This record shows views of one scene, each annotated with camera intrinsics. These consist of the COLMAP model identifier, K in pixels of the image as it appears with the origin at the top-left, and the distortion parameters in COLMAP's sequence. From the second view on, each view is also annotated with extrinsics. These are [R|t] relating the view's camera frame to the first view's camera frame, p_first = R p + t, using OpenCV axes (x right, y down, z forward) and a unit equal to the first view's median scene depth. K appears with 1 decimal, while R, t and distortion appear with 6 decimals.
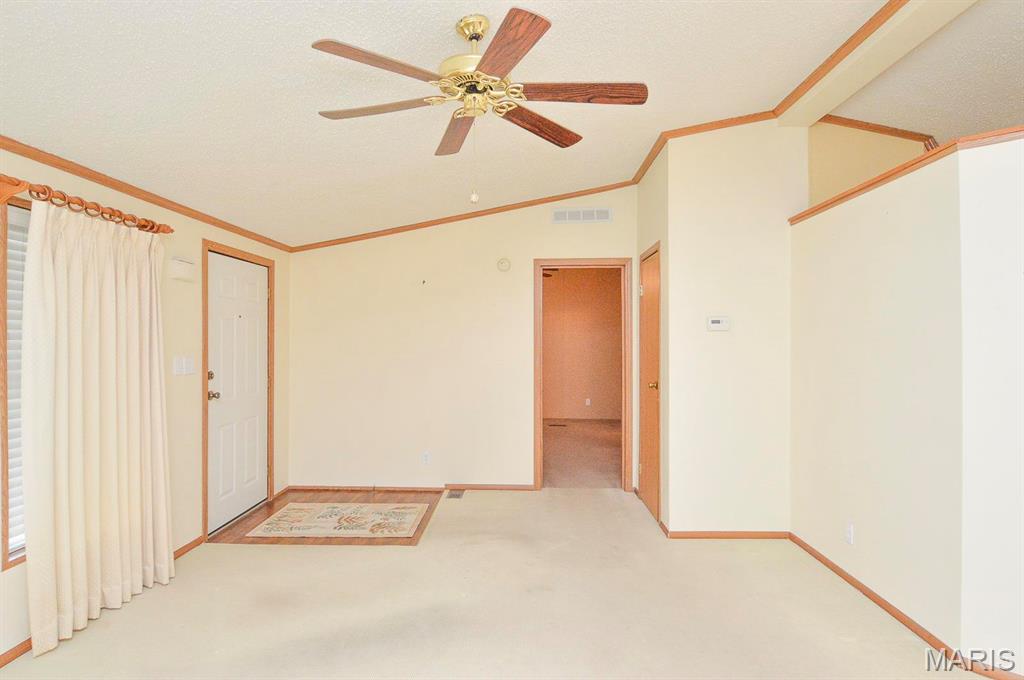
lens RADIAL K [[554.8, 0, 519.5], [0, 554.8, 340.3], [0, 0, 1]] dist [-0.005580, -0.003398]
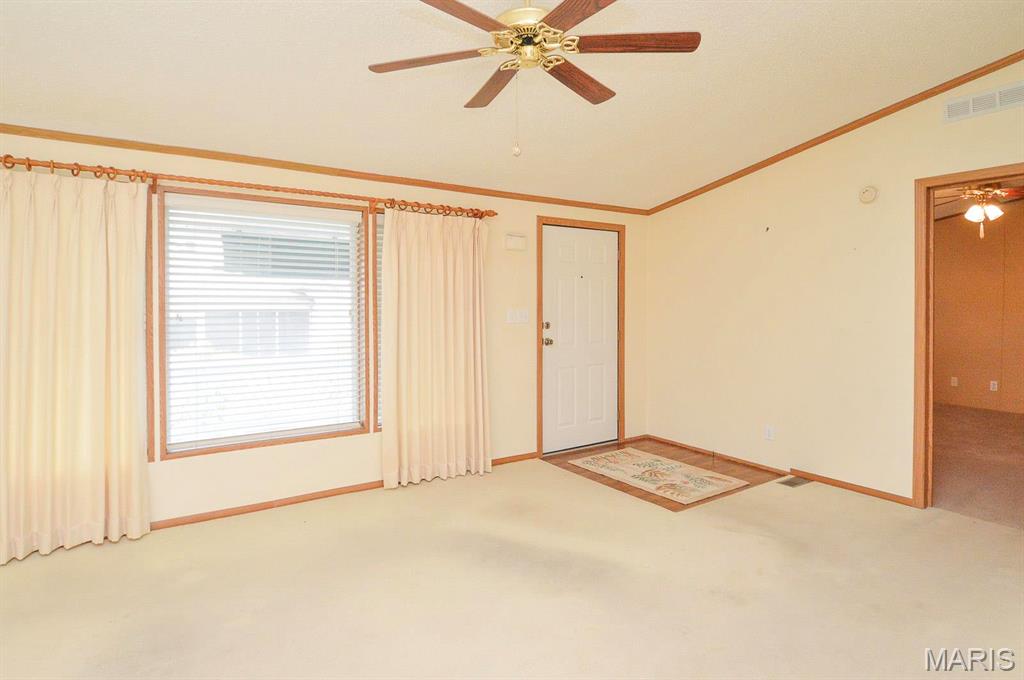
lens RADIAL K [[567.6, 0, 511.8], [0, 567.6, 313.5], [0, 0, 1]] dist [0.057127, -0.064539]
pose [[0.571271, 0.014757, -0.820629, 0.432335], [-0.002014, 0.999861, 0.016578, 0.015701], [0.820759, -0.007817, 0.571221, 0.207822]]
